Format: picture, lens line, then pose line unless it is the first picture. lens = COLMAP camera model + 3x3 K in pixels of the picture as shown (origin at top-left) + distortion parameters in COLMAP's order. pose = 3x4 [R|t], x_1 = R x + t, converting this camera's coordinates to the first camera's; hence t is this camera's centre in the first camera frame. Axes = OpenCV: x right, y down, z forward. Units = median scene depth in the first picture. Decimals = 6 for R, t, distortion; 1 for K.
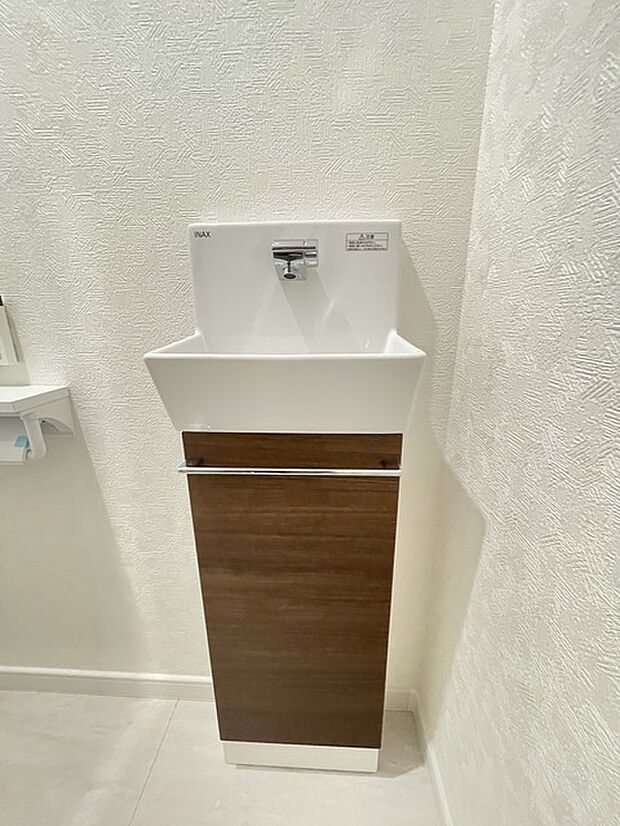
lens RADIAL K [[333.1, 0, 310.1], [0, 333.1, 411.8], [0, 0, 1]] dist [-0.000827, 0.000117]
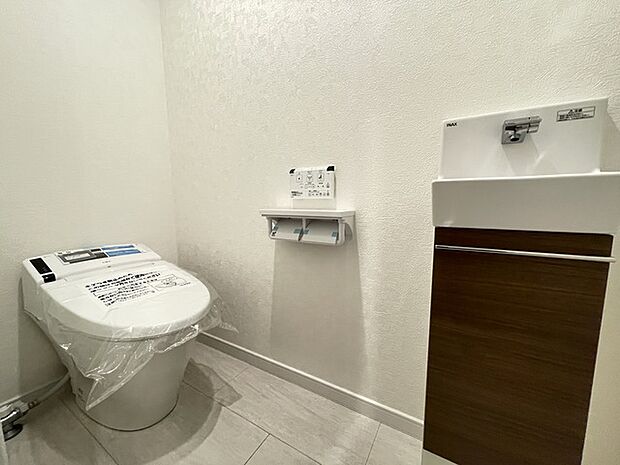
lens RADIAL K [[249.7, 0, 310.8], [0, 249.7, 233.5], [0, 0, 1]] dist [-0.006793, -0.000752]
pose [[0.889485, 0.059383, -0.453090, -0.364537], [-0.126361, 0.984821, -0.118994, 0.329174], [0.439147, 0.163097, 0.883487, -0.470077]]
